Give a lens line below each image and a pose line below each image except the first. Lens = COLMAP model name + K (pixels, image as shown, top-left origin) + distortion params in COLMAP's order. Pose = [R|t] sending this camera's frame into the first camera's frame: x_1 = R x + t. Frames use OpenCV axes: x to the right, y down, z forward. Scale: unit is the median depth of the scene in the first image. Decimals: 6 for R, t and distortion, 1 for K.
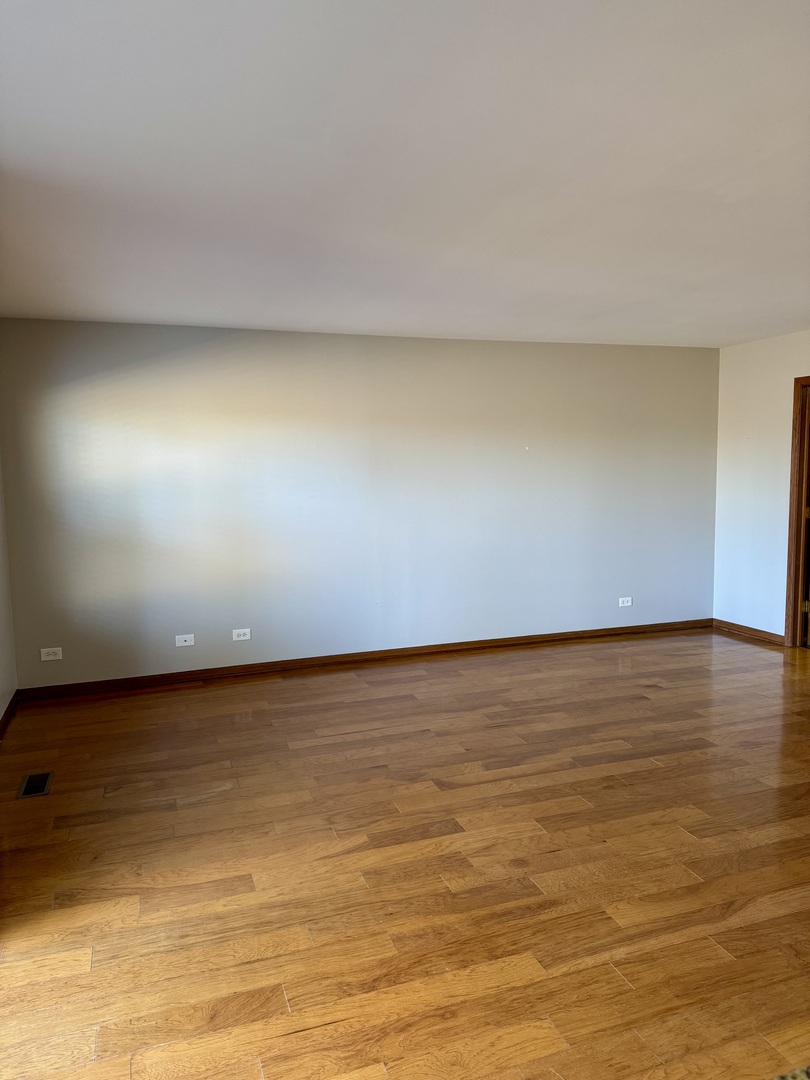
lens RADIAL K [[761.3, 0, 405.0], [0, 761.3, 540.0], [0, 0, 1]] dist [0.126408, -0.216348]
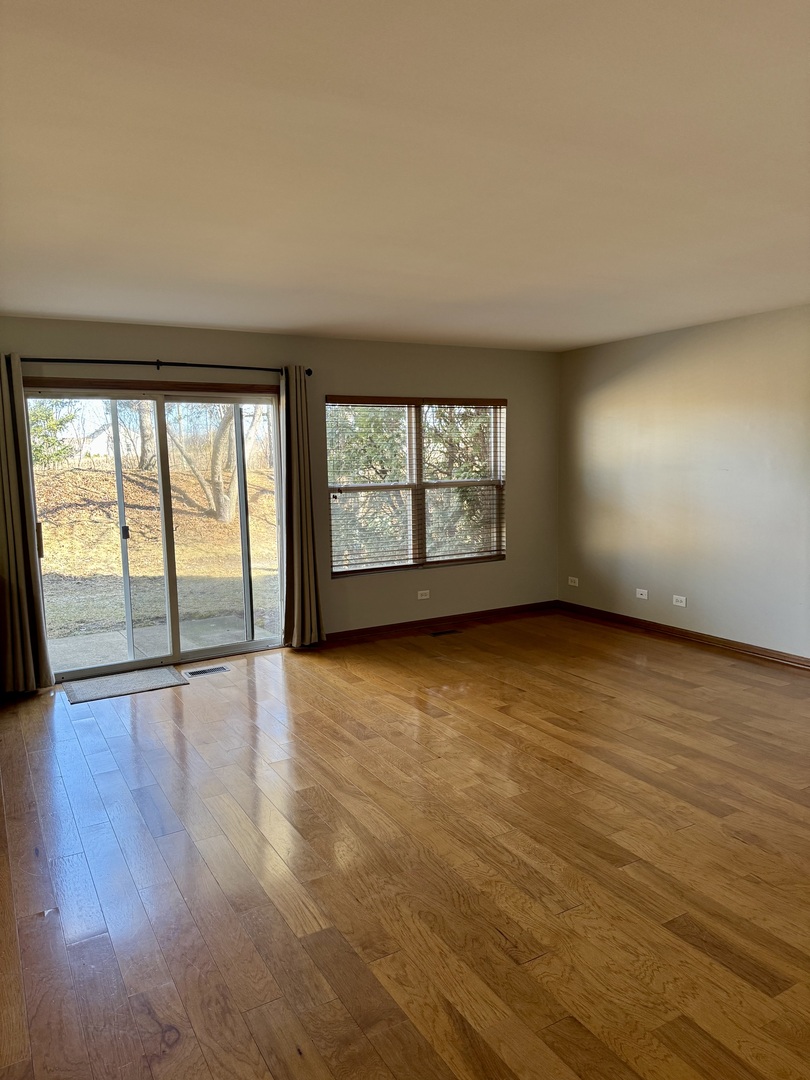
lens RADIAL K [[761.3, 0, 405.0], [0, 761.3, 540.0], [0, 0, 1]] dist [0.126408, -0.216348]
pose [[0.177051, 0.122901, -0.976498, 1.151384], [-0.089971, 0.990039, 0.108292, -0.072796], [0.980081, 0.068683, 0.186345, 0.557762]]
